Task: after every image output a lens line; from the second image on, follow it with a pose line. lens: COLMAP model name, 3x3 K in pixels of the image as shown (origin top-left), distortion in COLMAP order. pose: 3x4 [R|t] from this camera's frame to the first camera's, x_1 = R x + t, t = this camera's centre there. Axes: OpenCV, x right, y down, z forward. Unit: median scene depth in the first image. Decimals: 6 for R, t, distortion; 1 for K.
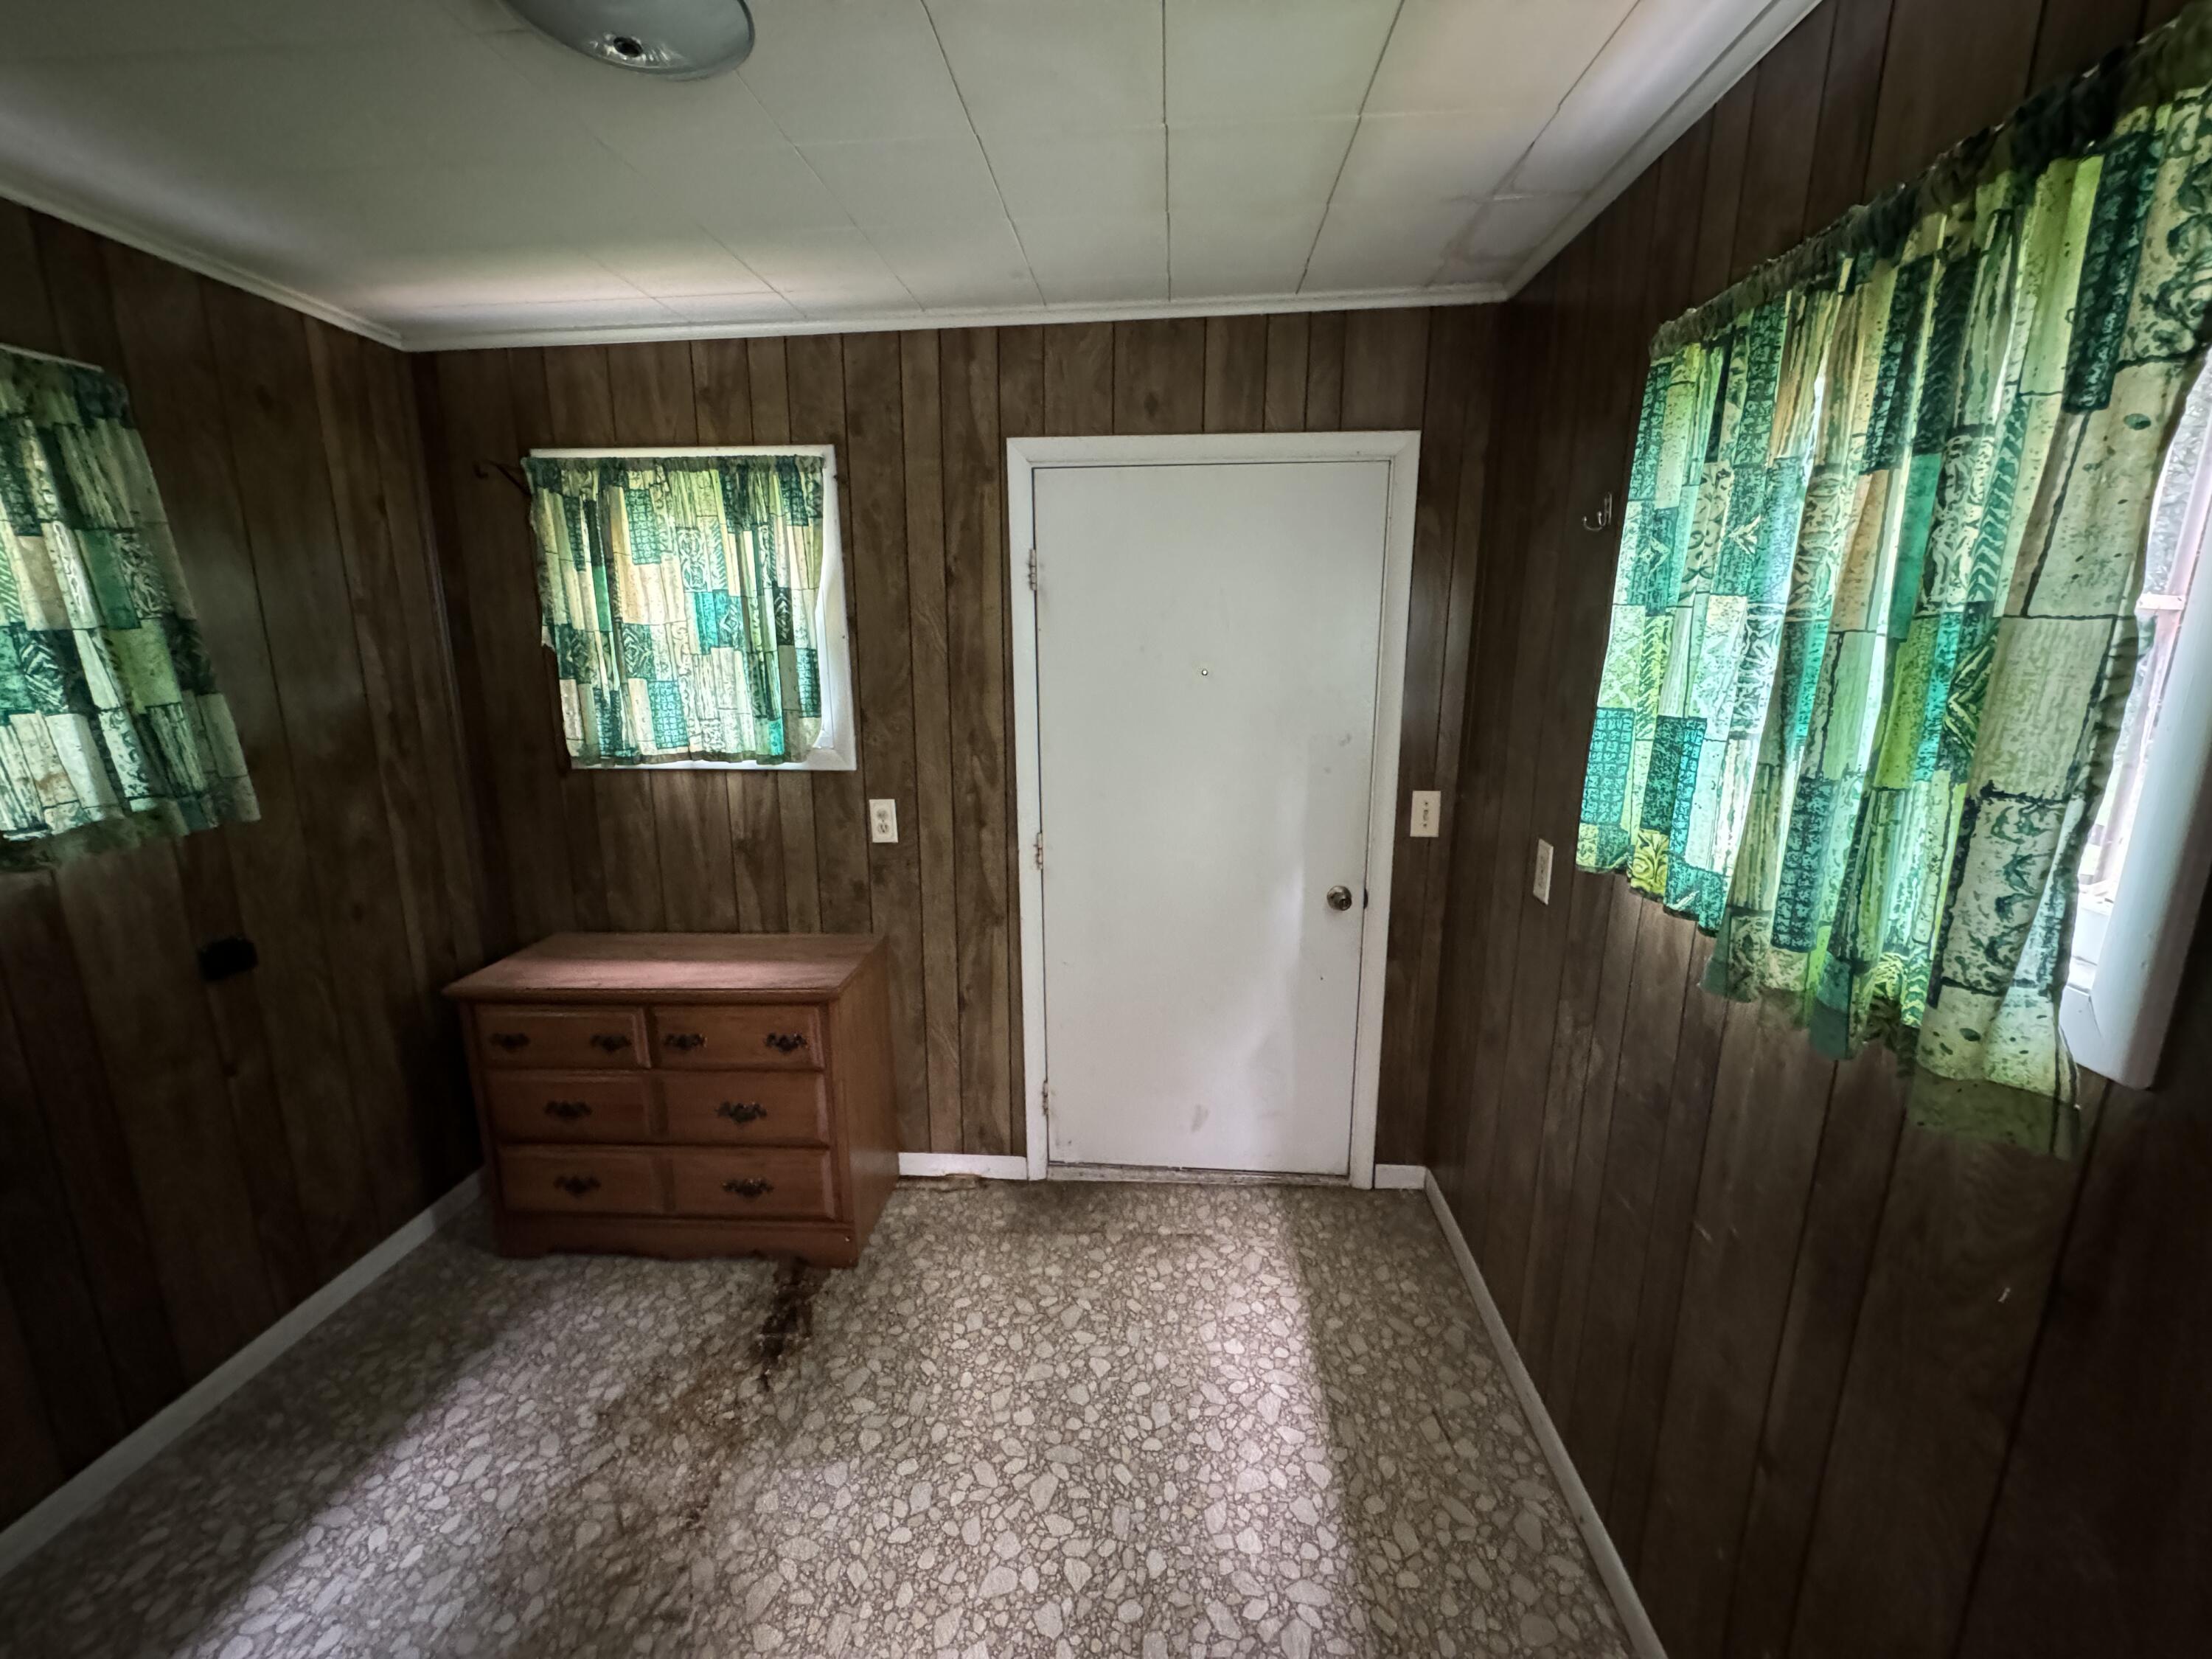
lens RADIAL K [[888.8, 0, 1109.0], [0, 888.8, 827.9], [0, 0, 1]] dist [-0.000632, -0.000047]
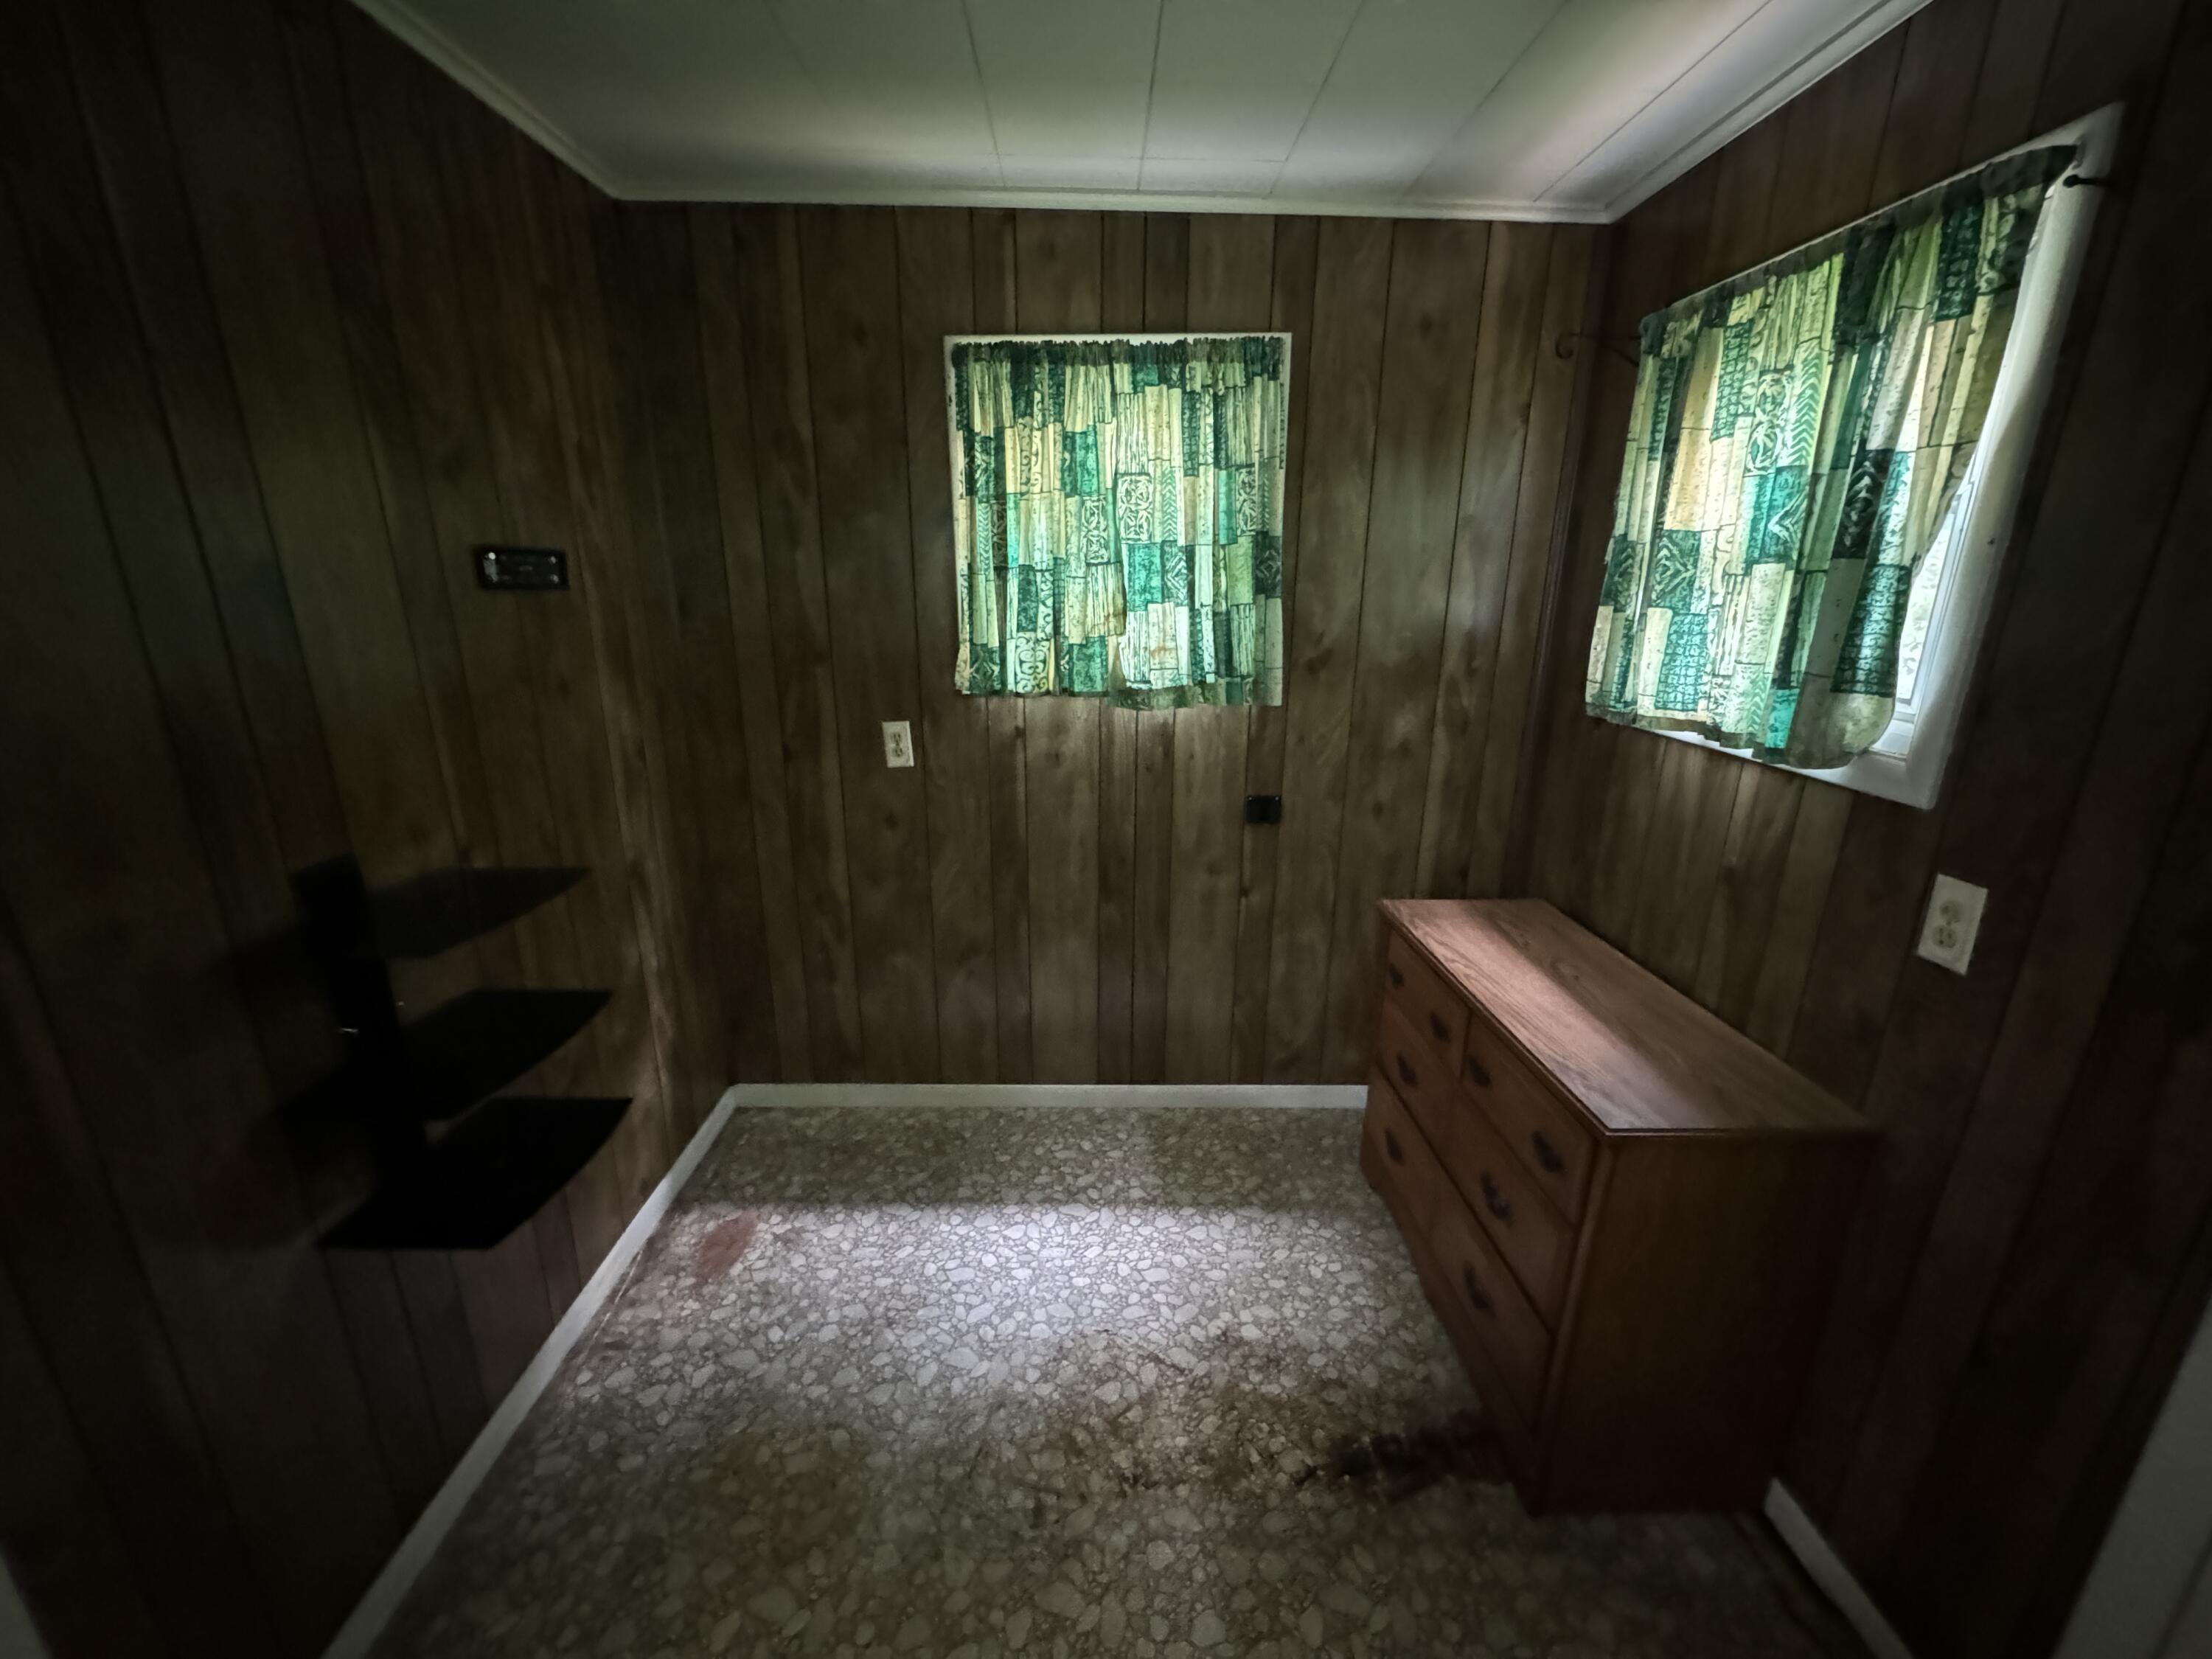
lens RADIAL K [[888.8, 0, 1109.0], [0, 888.8, 827.9], [0, 0, 1]] dist [-0.000632, -0.000047]
pose [[0.082720, 0.280841, -0.956183, 0.177536], [-0.216826, 0.941558, 0.257787, -0.090719], [0.972699, 0.186001, 0.138779, 0.506873]]
